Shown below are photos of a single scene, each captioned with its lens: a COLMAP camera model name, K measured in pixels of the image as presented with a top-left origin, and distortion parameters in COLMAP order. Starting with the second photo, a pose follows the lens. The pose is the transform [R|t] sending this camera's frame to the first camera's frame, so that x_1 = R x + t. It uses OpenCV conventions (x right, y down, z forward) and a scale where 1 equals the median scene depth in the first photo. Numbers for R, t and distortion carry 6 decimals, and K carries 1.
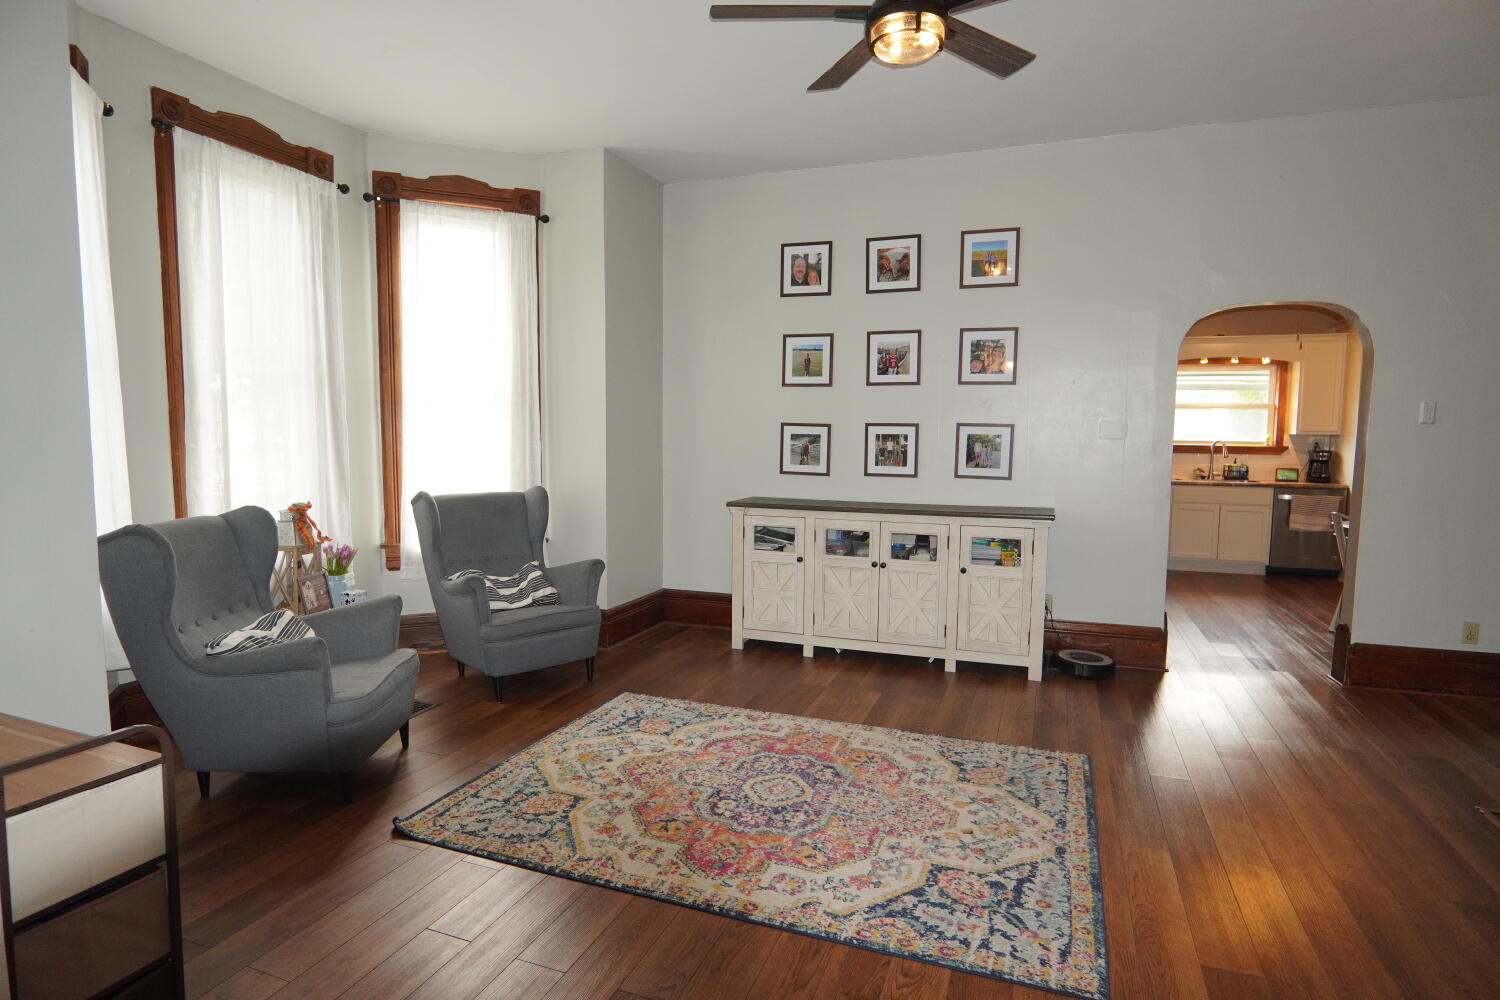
lens RADIAL K [[802.4, 0, 753.3], [0, 802.4, 502.9], [0, 0, 1]] dist [-0.033503, 0.008826]
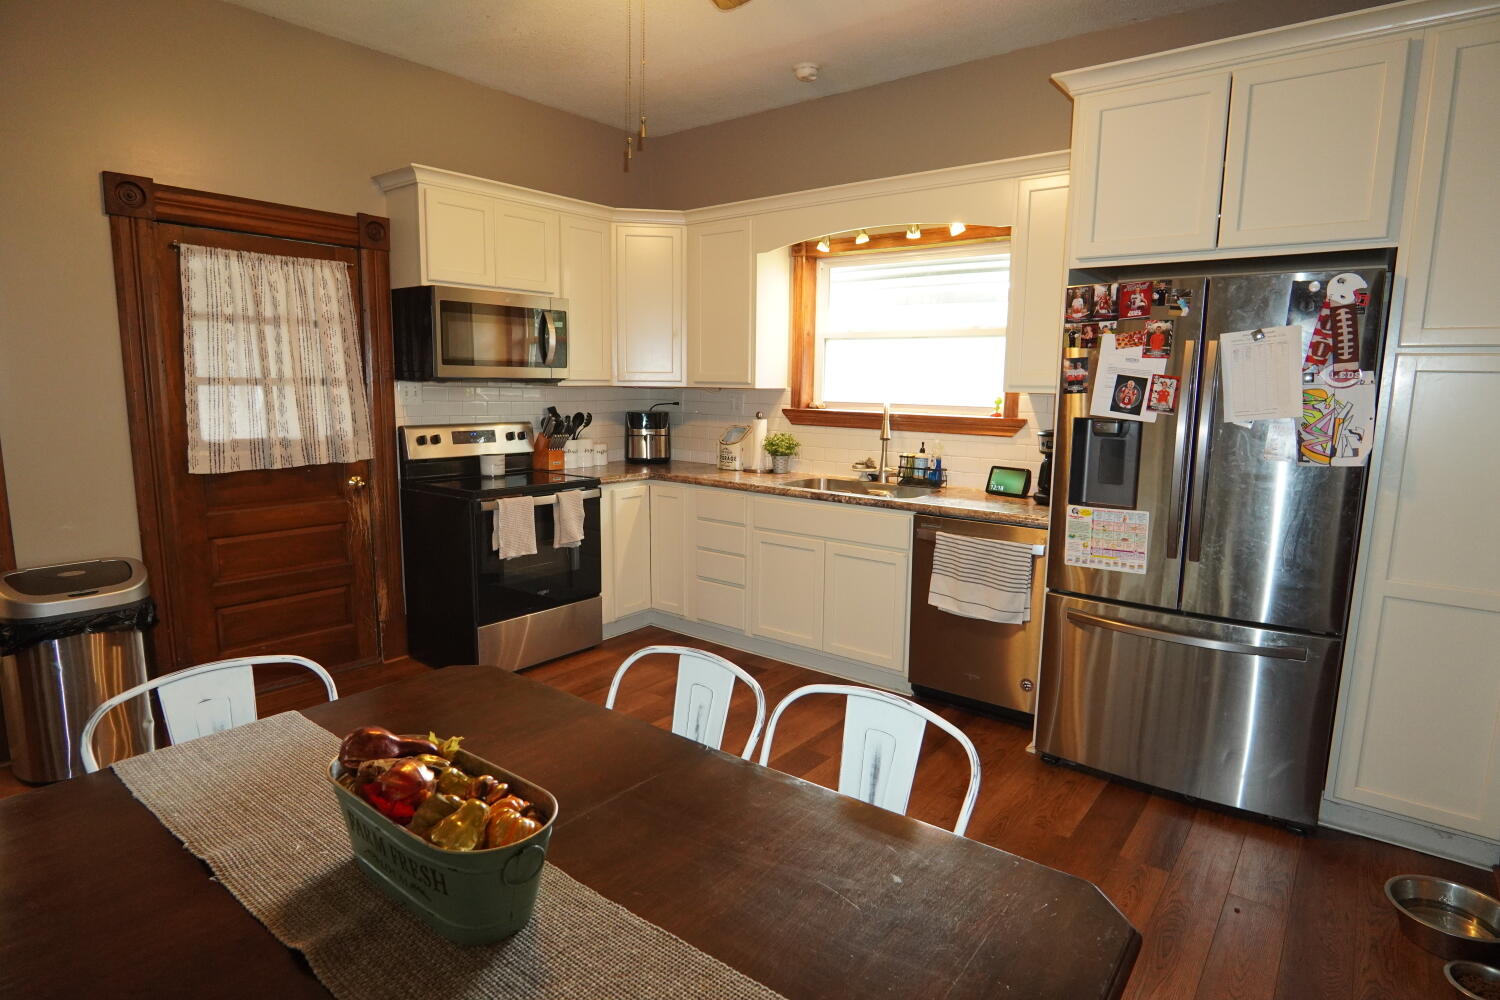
lens RADIAL K [[802.4, 0, 753.3], [0, 802.4, 502.9], [0, 0, 1]] dist [-0.033503, 0.008826]
pose [[0.954390, 0.047816, -0.294708, 1.368422], [-0.028913, 0.997255, 0.068171, -0.103149], [0.297159, -0.056541, 0.953153, 1.053573]]
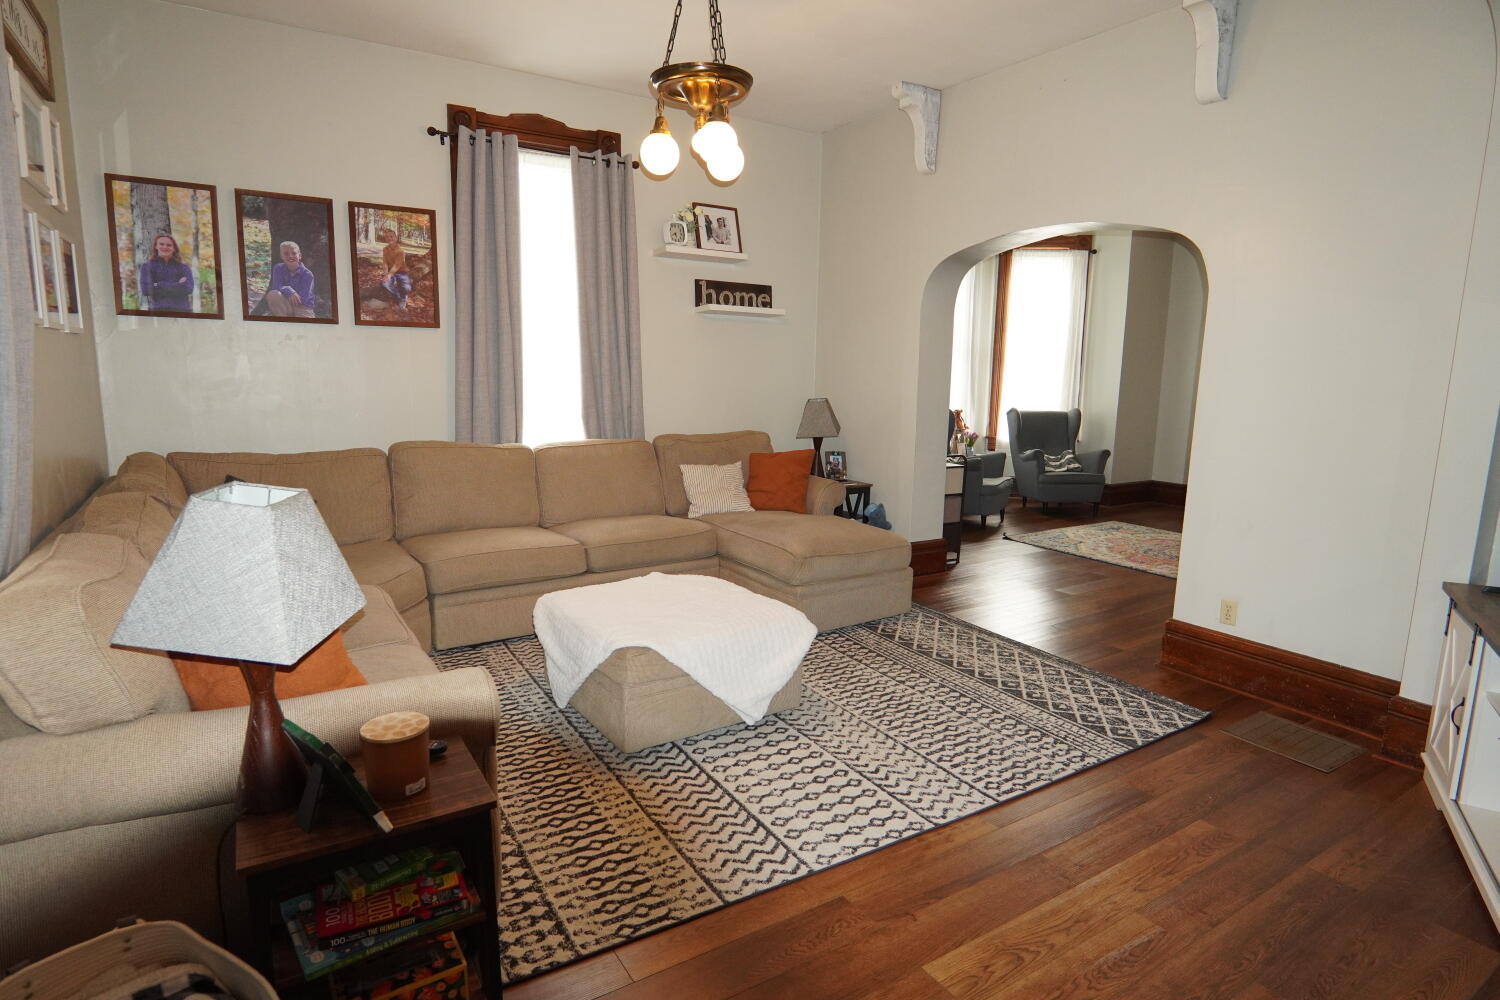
lens RADIAL K [[802.4, 0, 753.3], [0, 802.4, 502.9], [0, 0, 1]] dist [-0.033503, 0.008826]
pose [[0.801546, 0.103180, -0.588963, 0.260680], [-0.063027, 0.994091, 0.088377, 0.089691], [0.594602, -0.033718, 0.803313, -1.005560]]
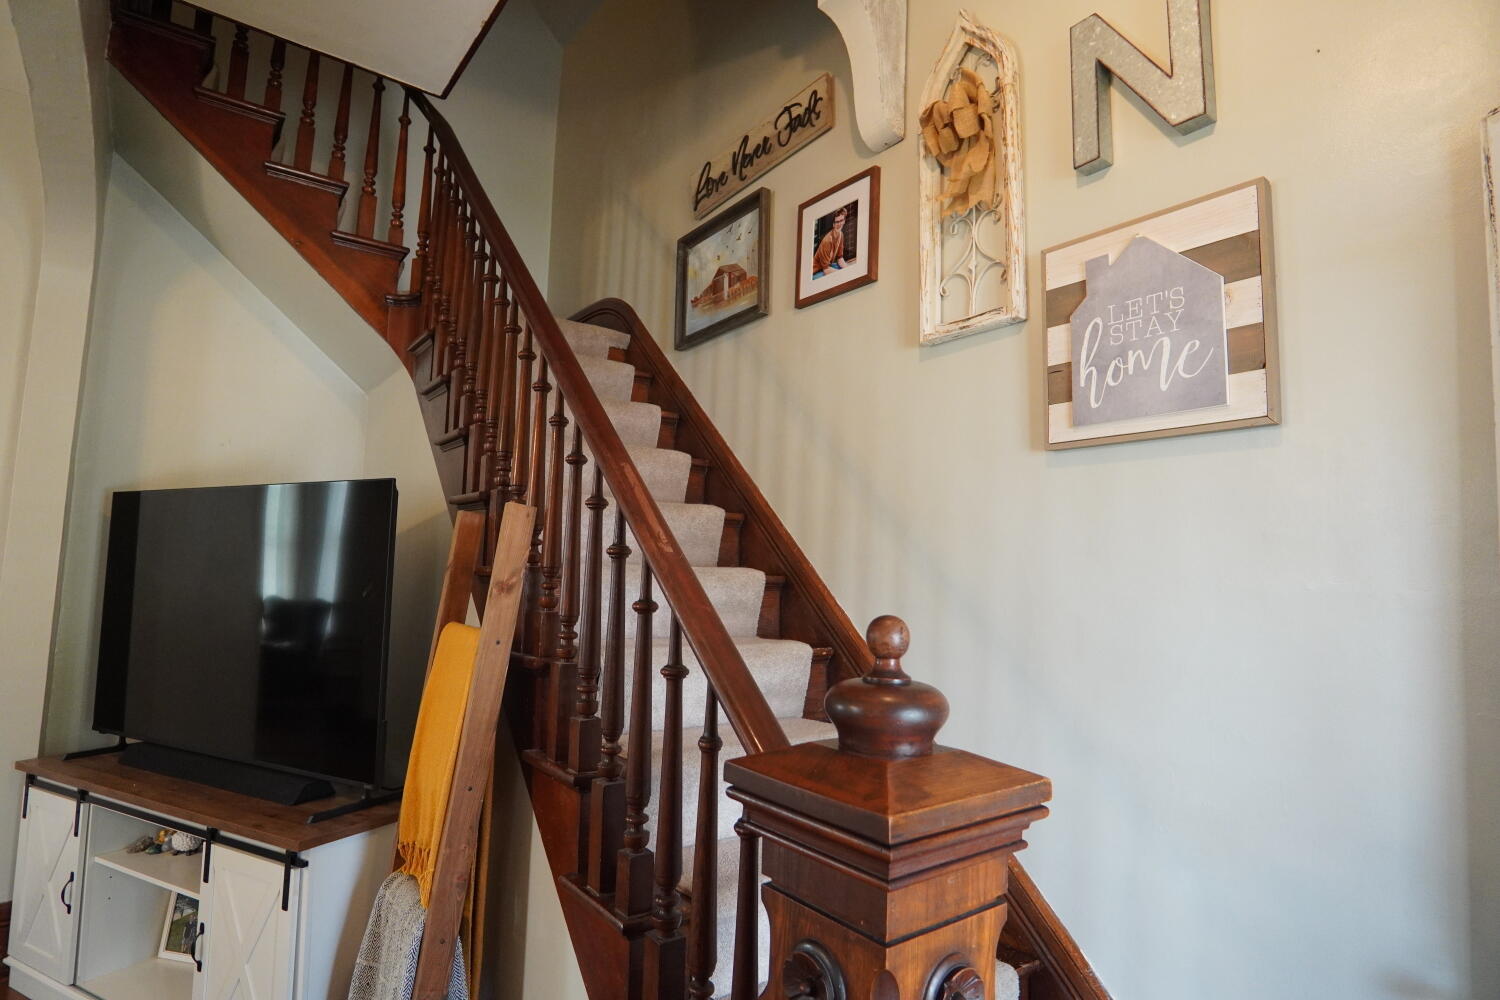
lens RADIAL K [[802.4, 0, 753.3], [0, 802.4, 502.9], [0, 0, 1]] dist [-0.033503, 0.008826]
pose [[0.522351, 0.088100, 0.848167, 0.099522], [0.048964, 0.989909, -0.132978, 0.085311], [-0.851323, 0.110991, 0.512766, -0.970866]]
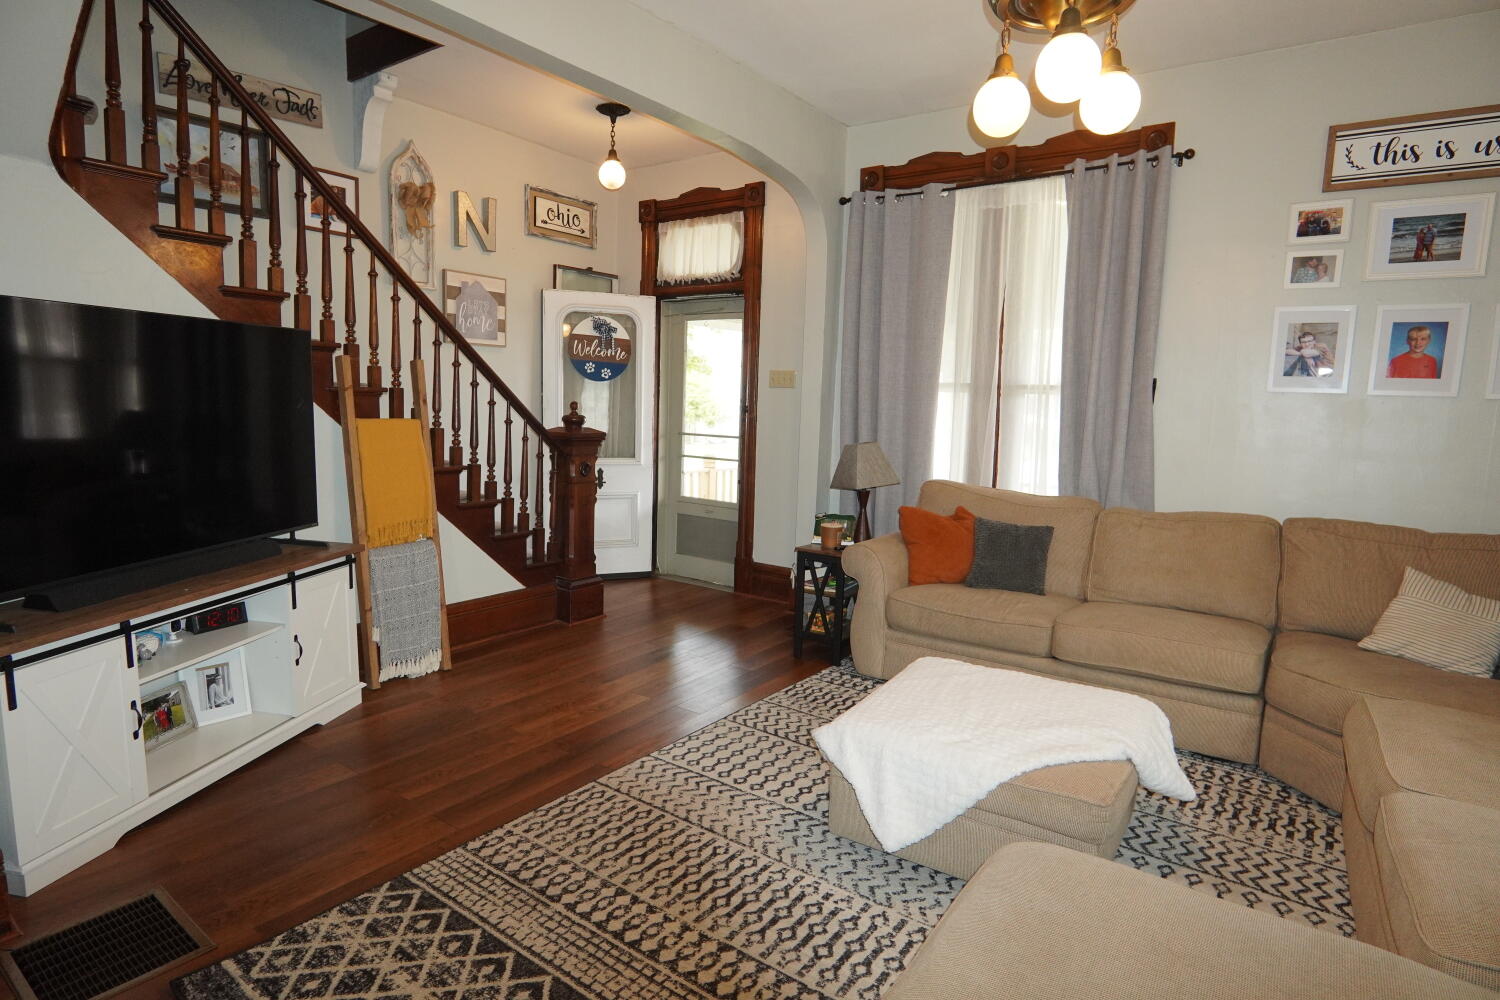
lens RADIAL K [[802.4, 0, 753.3], [0, 802.4, 502.9], [0, 0, 1]] dist [-0.033503, 0.008826]
pose [[-0.965848, -0.070144, 0.249433, -0.247098], [-0.015304, 0.976423, 0.215324, -0.028321], [-0.258656, 0.204153, -0.944150, 0.244570]]
